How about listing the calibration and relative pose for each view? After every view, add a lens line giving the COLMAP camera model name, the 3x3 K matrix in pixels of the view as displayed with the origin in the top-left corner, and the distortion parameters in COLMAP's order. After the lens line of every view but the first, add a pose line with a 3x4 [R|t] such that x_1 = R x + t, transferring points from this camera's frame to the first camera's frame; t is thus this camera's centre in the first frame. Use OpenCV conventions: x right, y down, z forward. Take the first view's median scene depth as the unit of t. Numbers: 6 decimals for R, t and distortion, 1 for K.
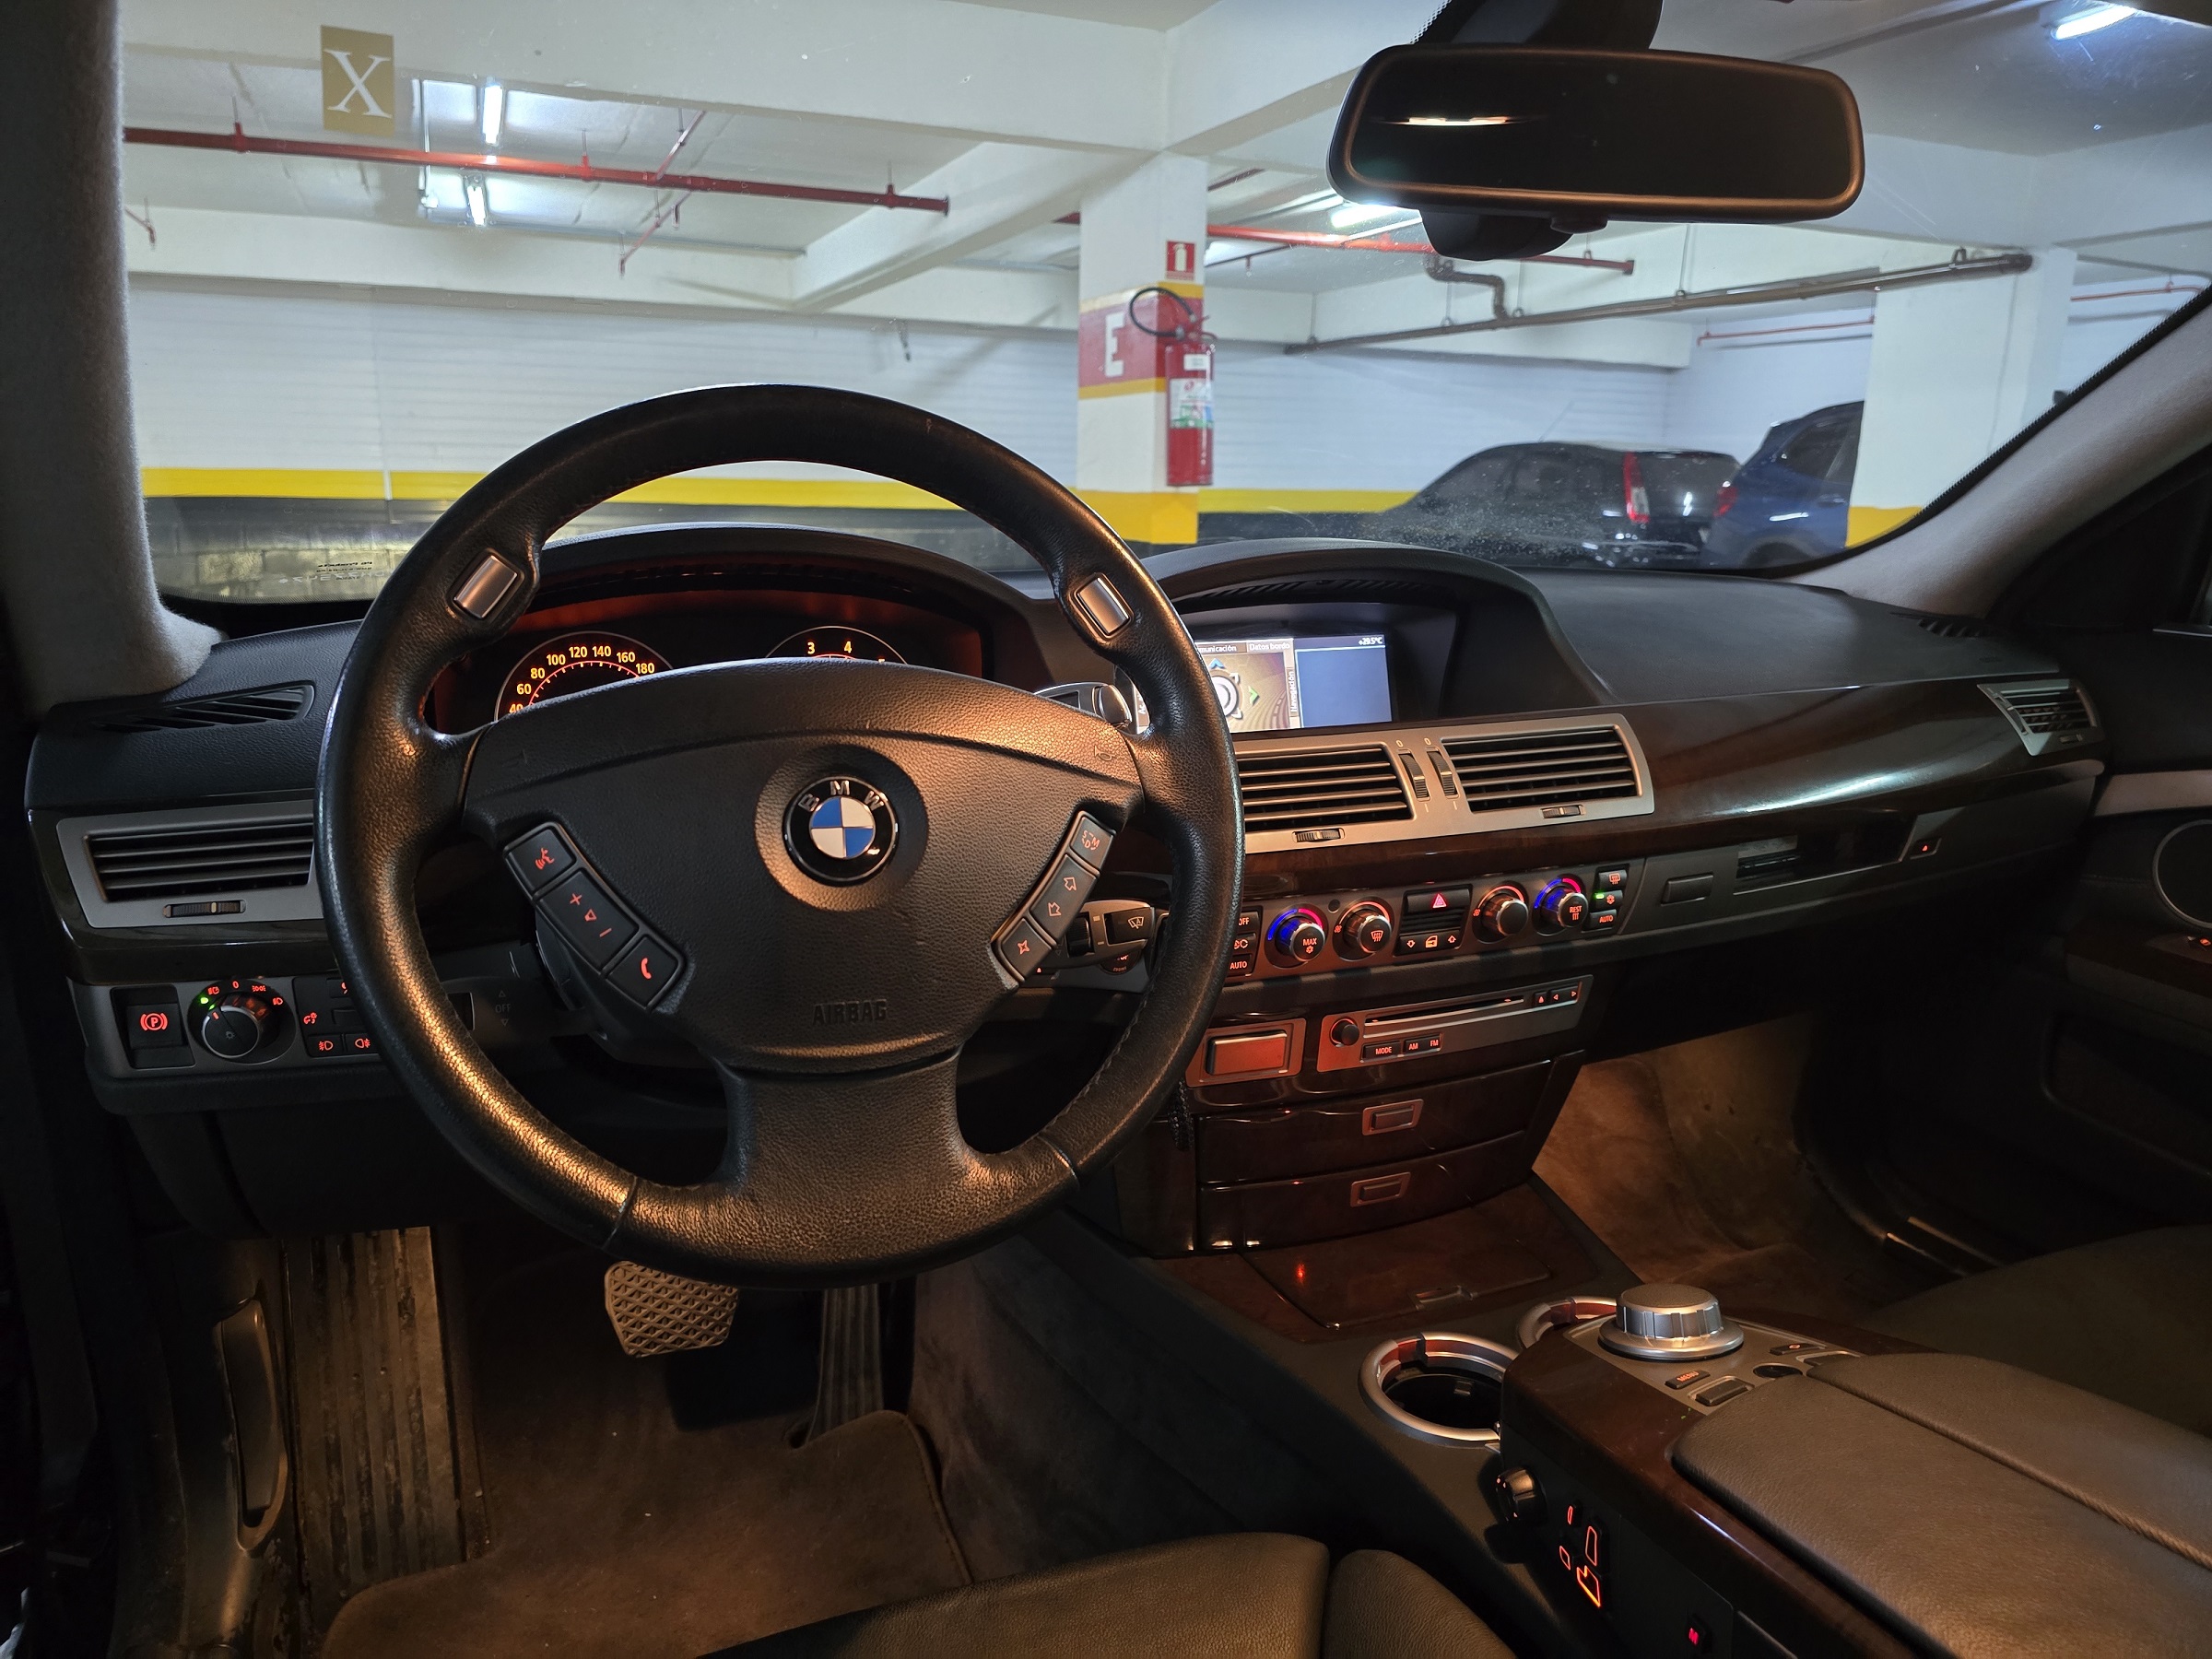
lens RADIAL K [[1499.9, 0, 1102.8], [0, 1499.9, 941.0], [0, 0, 1]] dist [0.034869, -0.047736]
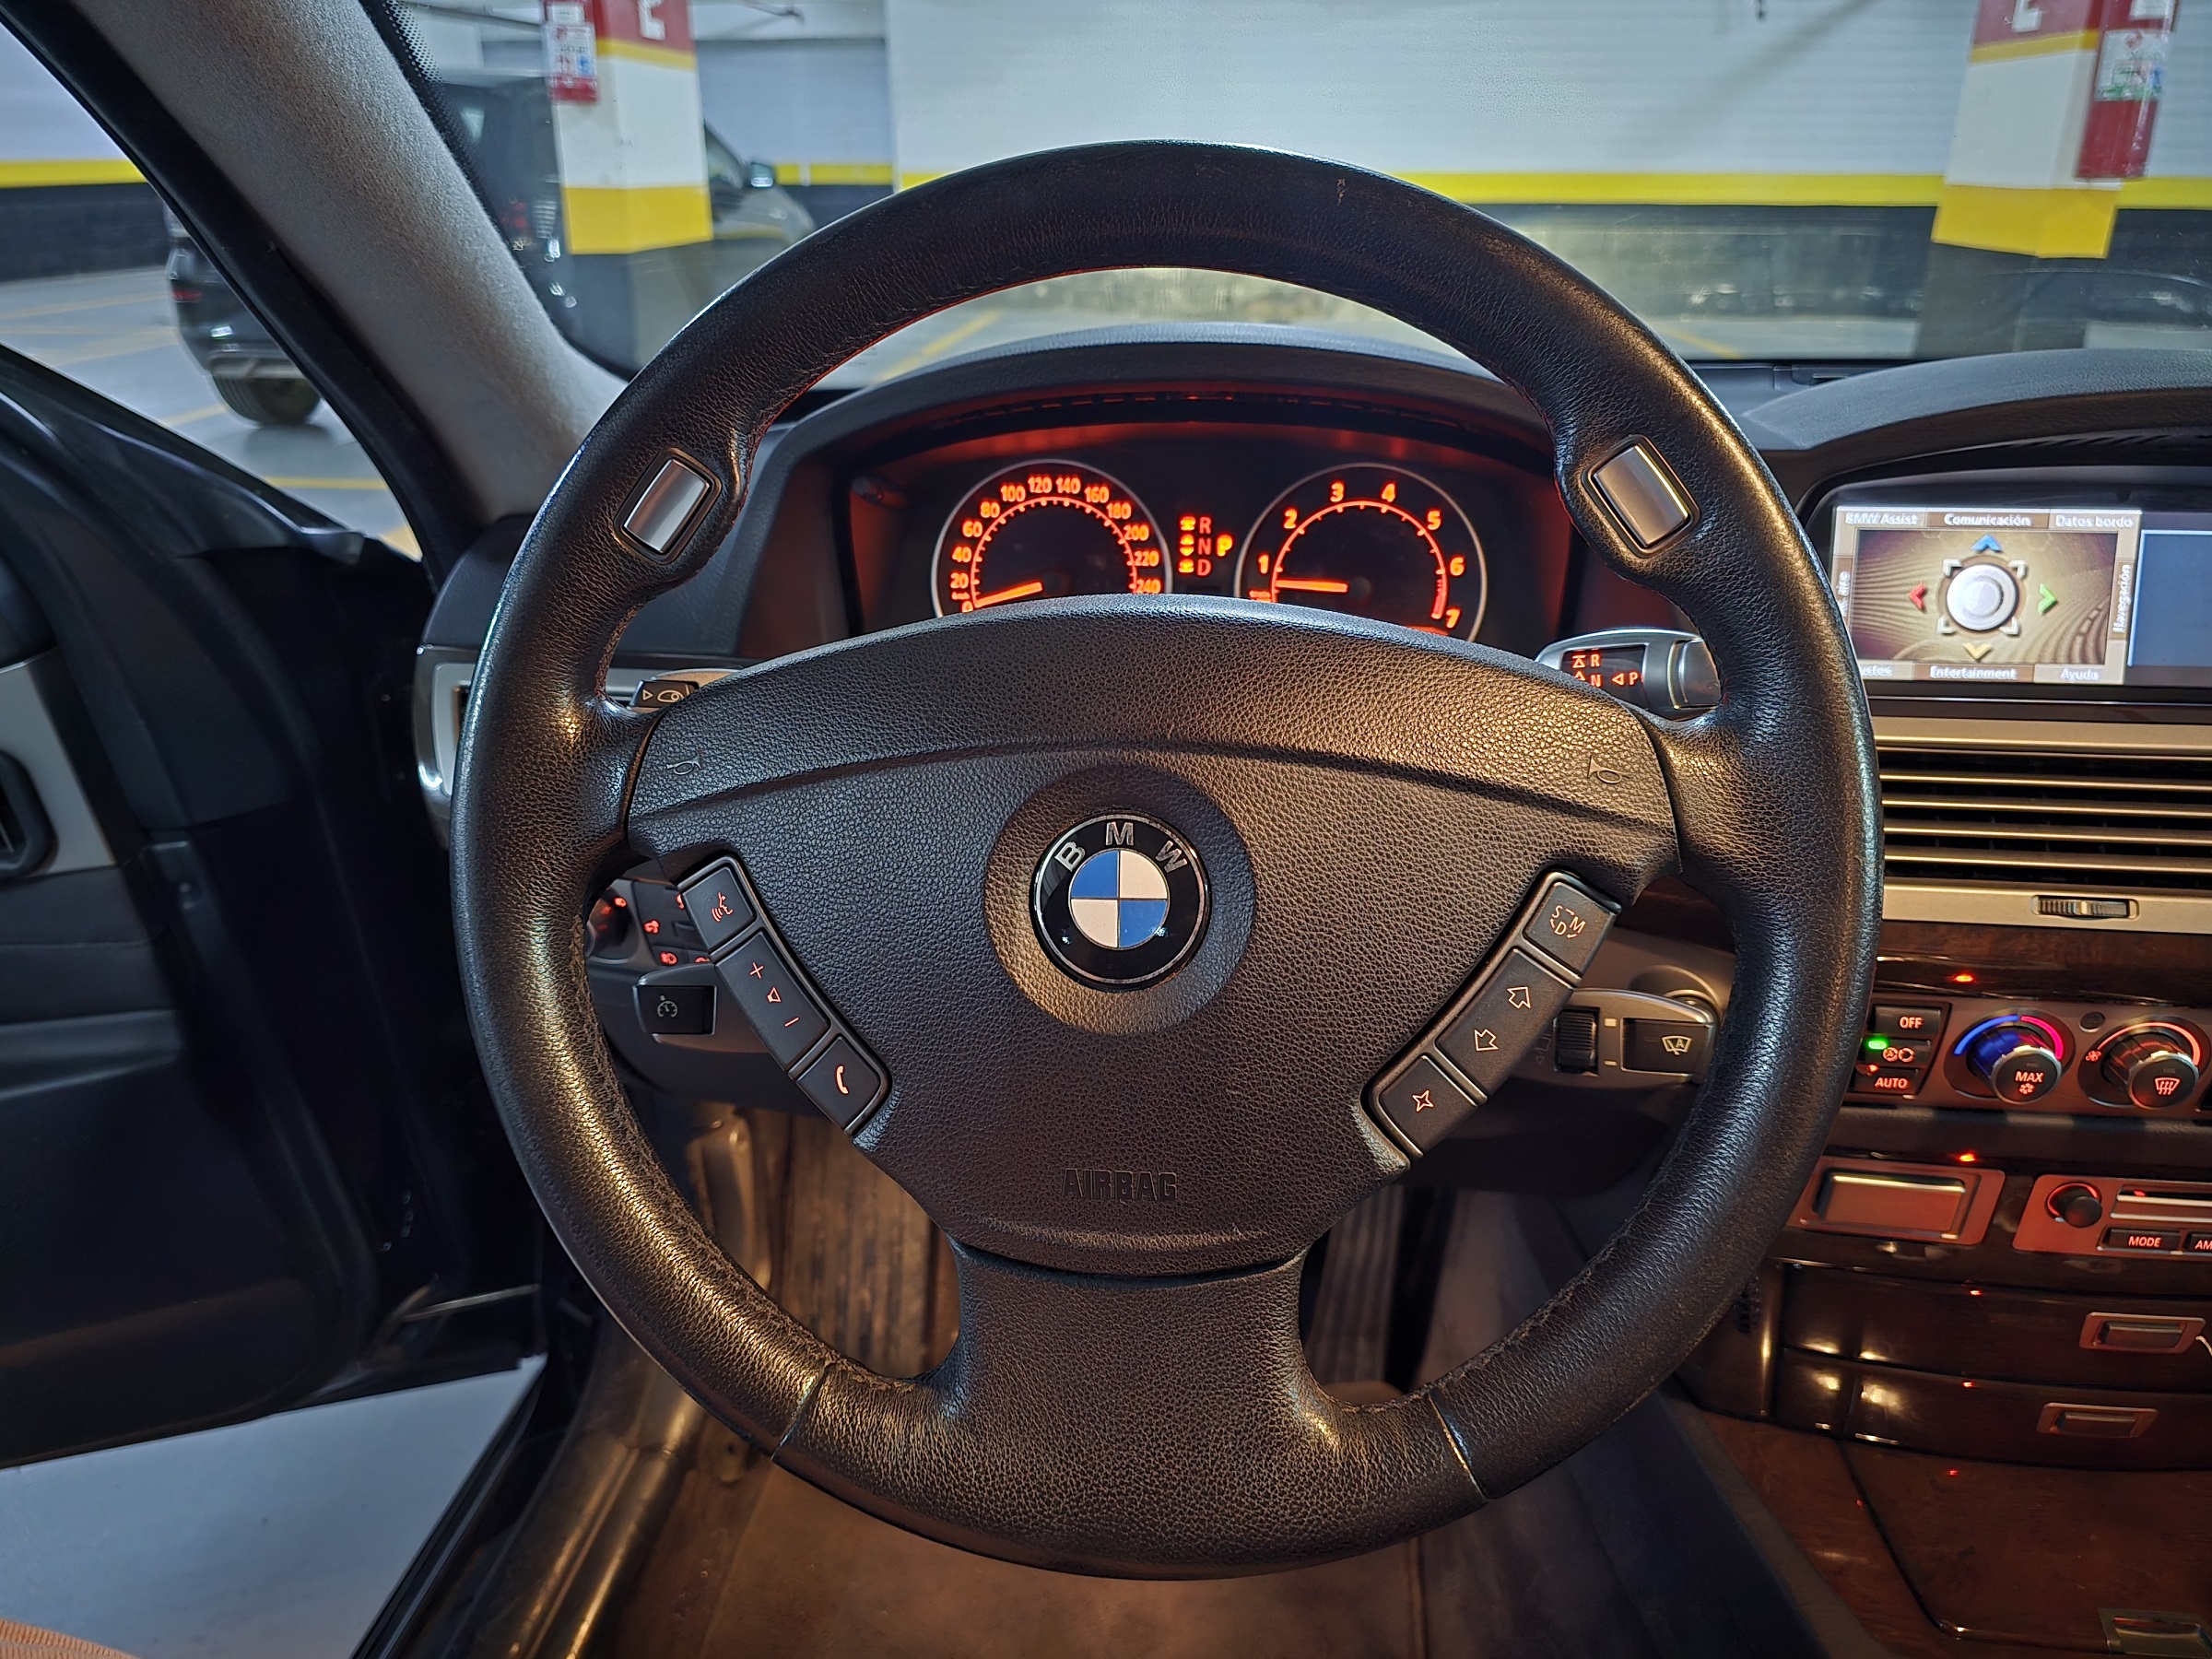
lens RADIAL K [[1499.9, 0, 1125.1], [0, 1499.9, 880.0], [0, 0, 1]] dist [0.034869, -0.047736]
pose [[0.880414, 0.182193, -0.437809, 0.067111], [-0.116775, 0.978114, 0.172209, -0.127587], [0.459603, -0.100490, 0.882421, 0.305277]]
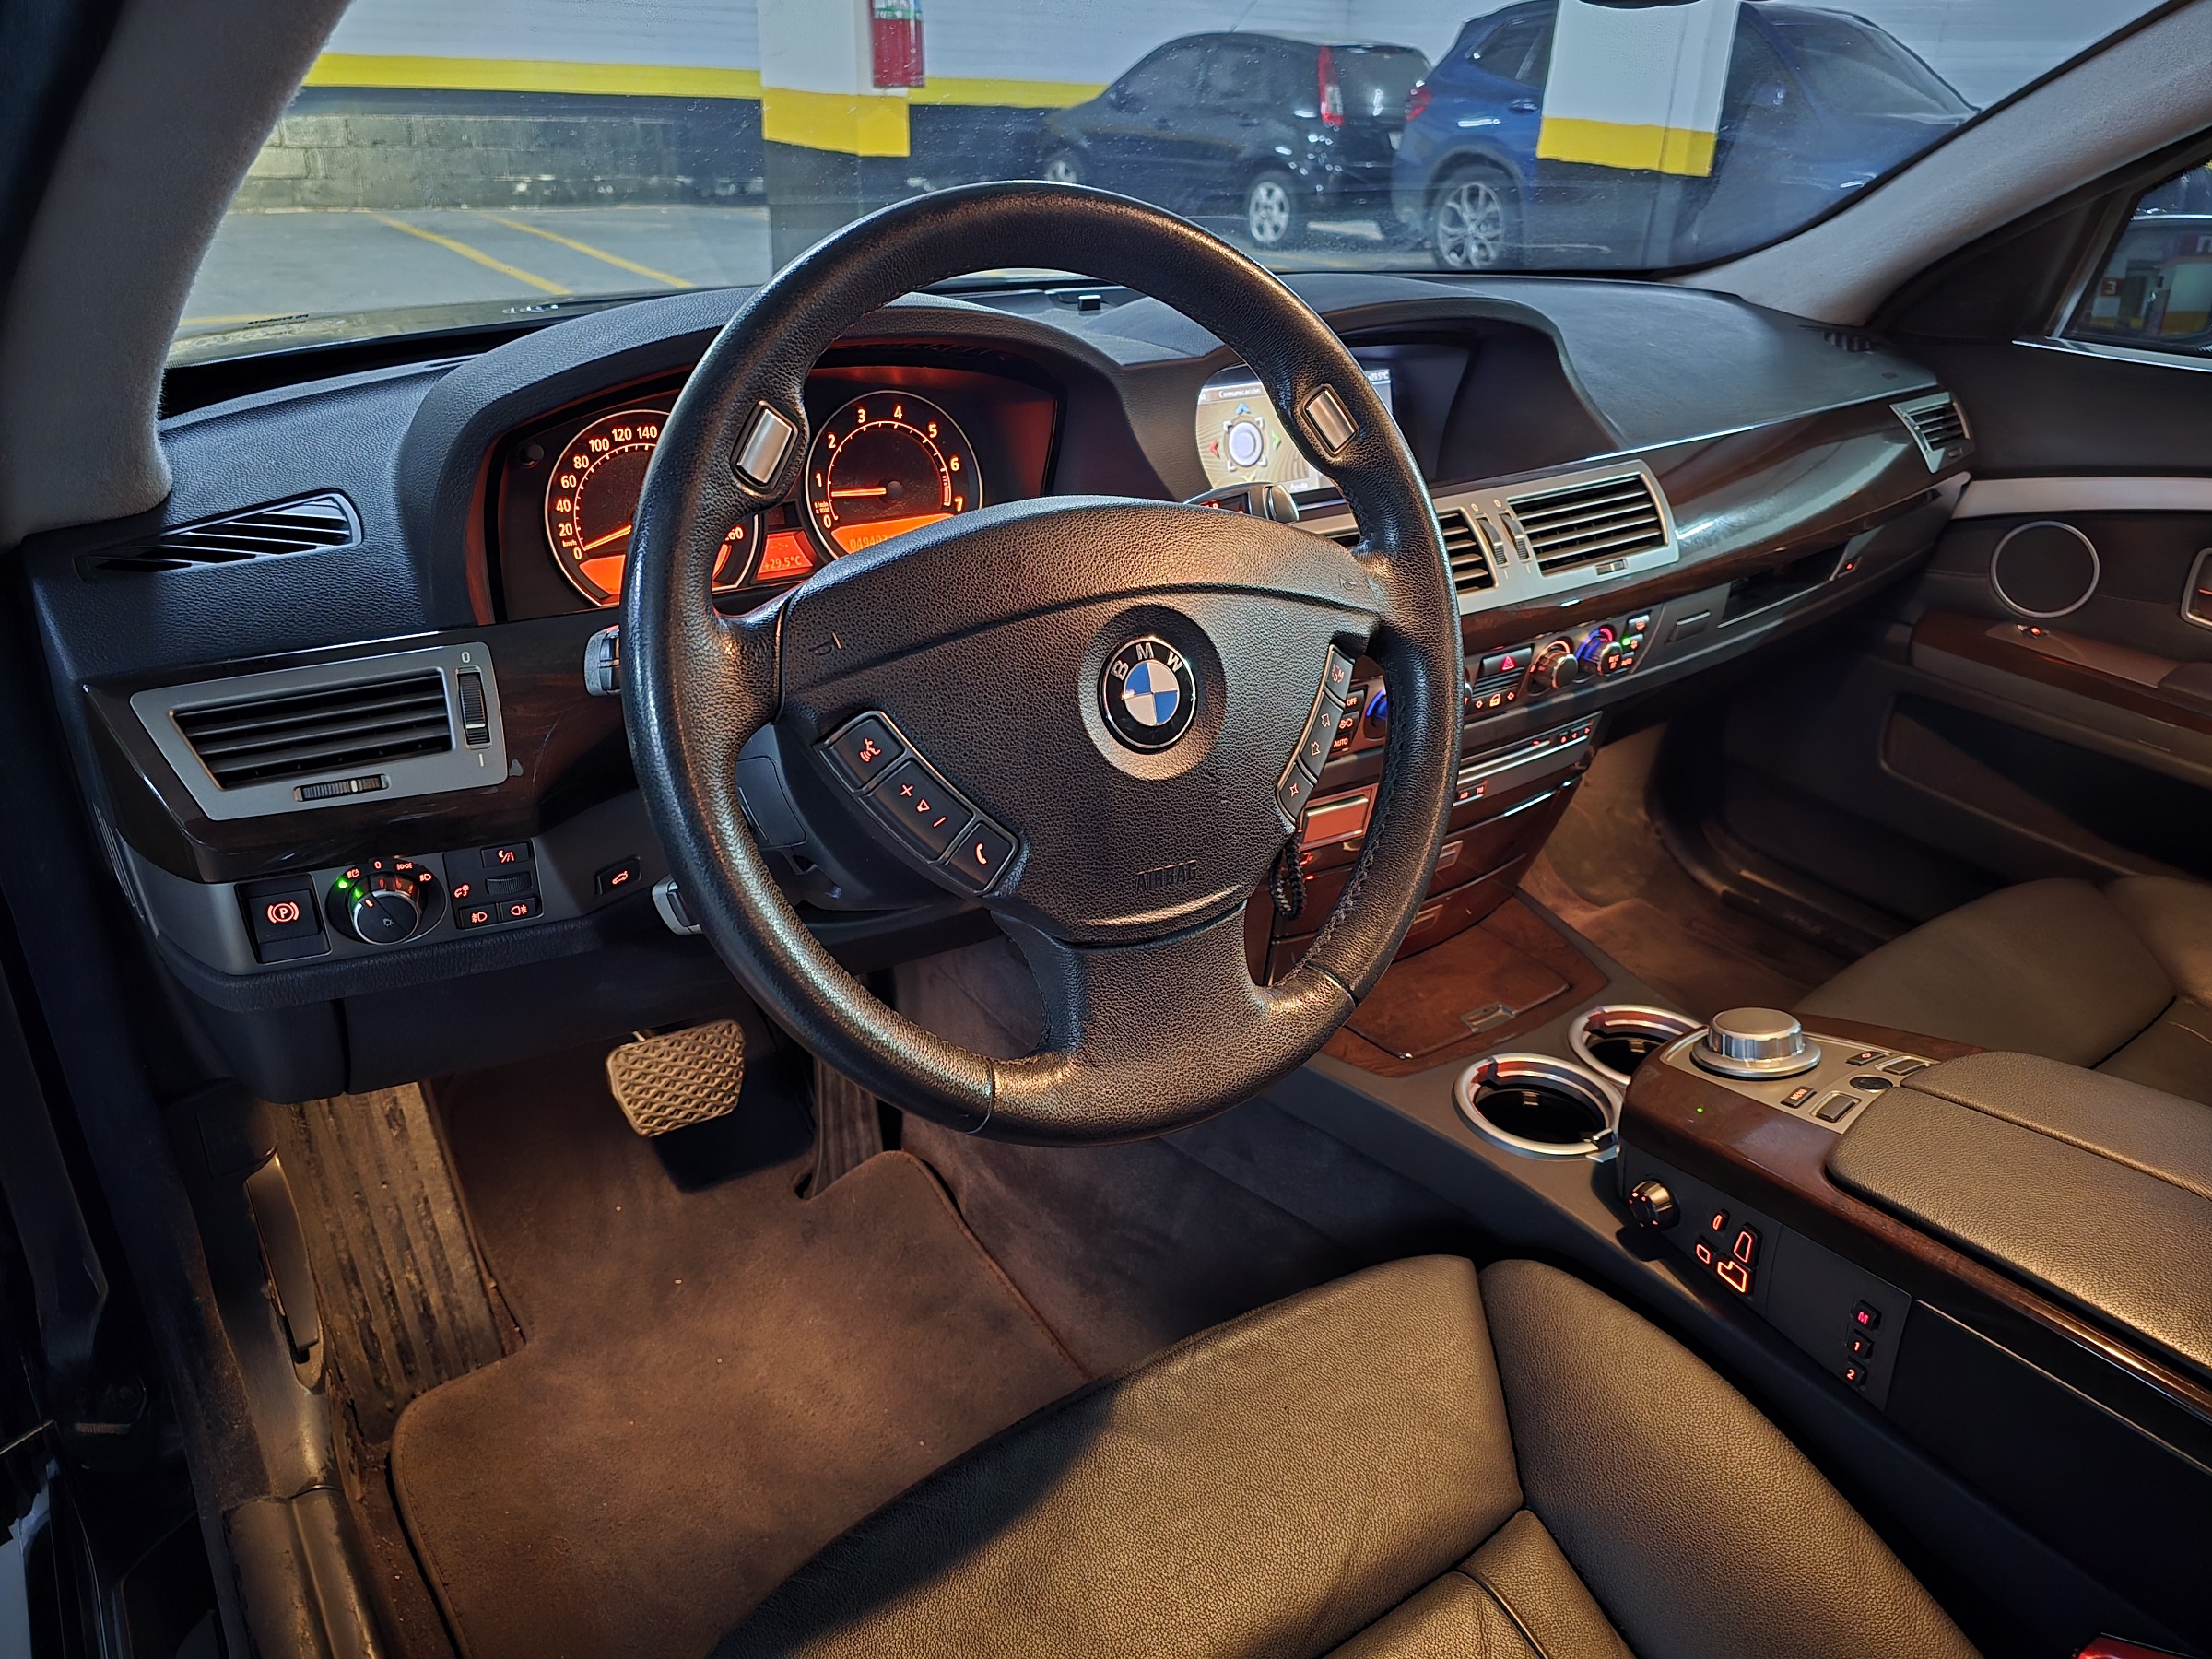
lens RADIAL K [[1499.9, 0, 1096.8], [0, 1499.9, 909.9], [0, 0, 1]] dist [0.034869, -0.047736]
pose [[0.972213, -0.094075, 0.214363, -0.286167], [0.043293, 0.972158, 0.230291, -0.108988], [-0.230059, -0.214611, 0.949218, 0.030718]]
